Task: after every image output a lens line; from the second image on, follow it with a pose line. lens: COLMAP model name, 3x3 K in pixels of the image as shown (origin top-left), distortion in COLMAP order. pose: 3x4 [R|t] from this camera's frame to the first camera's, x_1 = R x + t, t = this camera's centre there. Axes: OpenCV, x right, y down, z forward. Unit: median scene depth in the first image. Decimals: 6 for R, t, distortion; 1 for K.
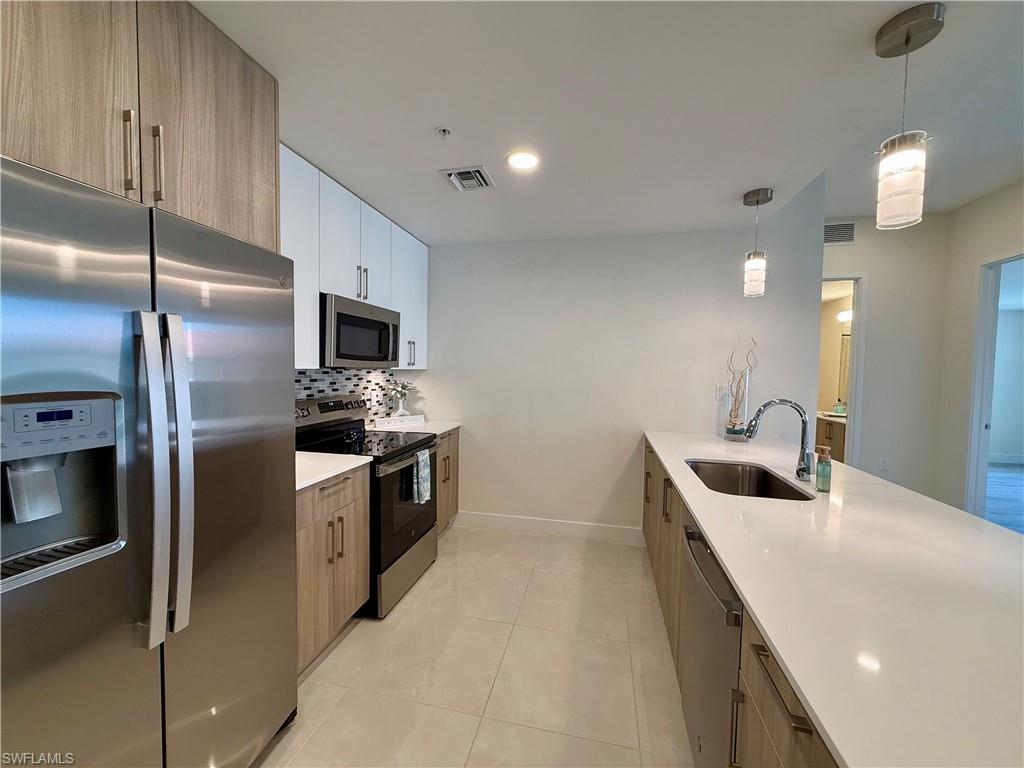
lens RADIAL K [[403.7, 0, 512.0], [0, 403.7, 384.0], [0, 0, 1]] dist [-0.008874, -0.000139]
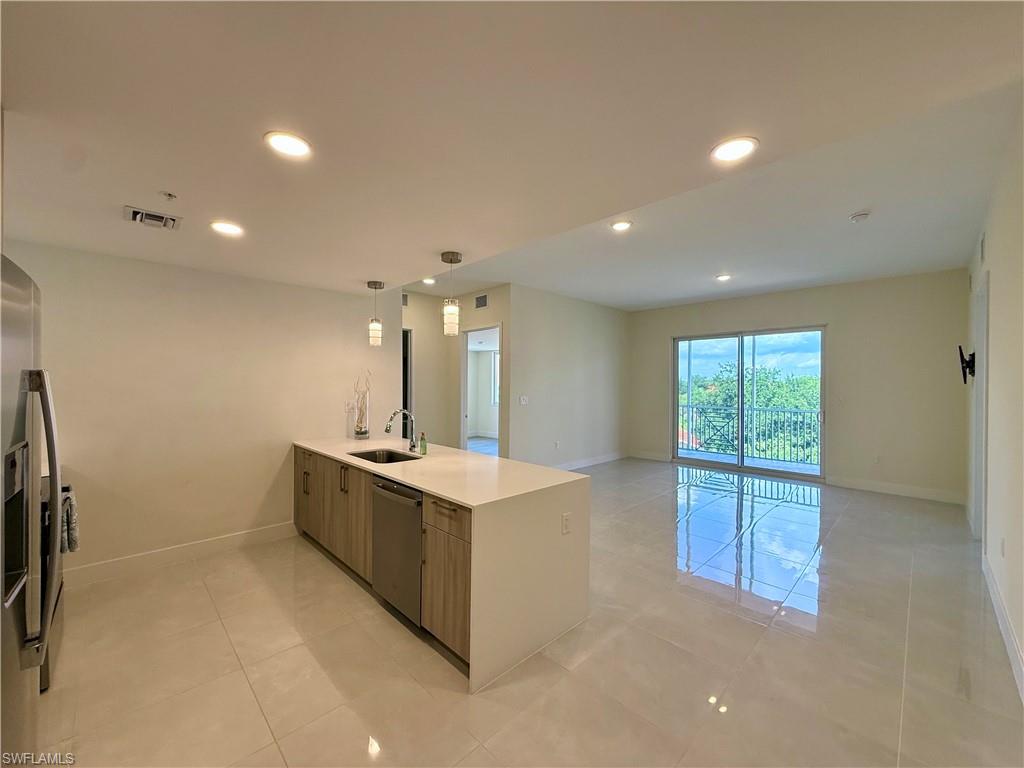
lens RADIAL K [[408.2, 0, 508.8], [0, 408.2, 386.7], [0, 0, 1]] dist [0.001078, 0.000203]
pose [[0.546694, -0.018061, 0.837138, -0.399598], [0.036313, 0.999338, -0.002154, -0.028967], [-0.836545, 0.031577, 0.546988, -0.276868]]
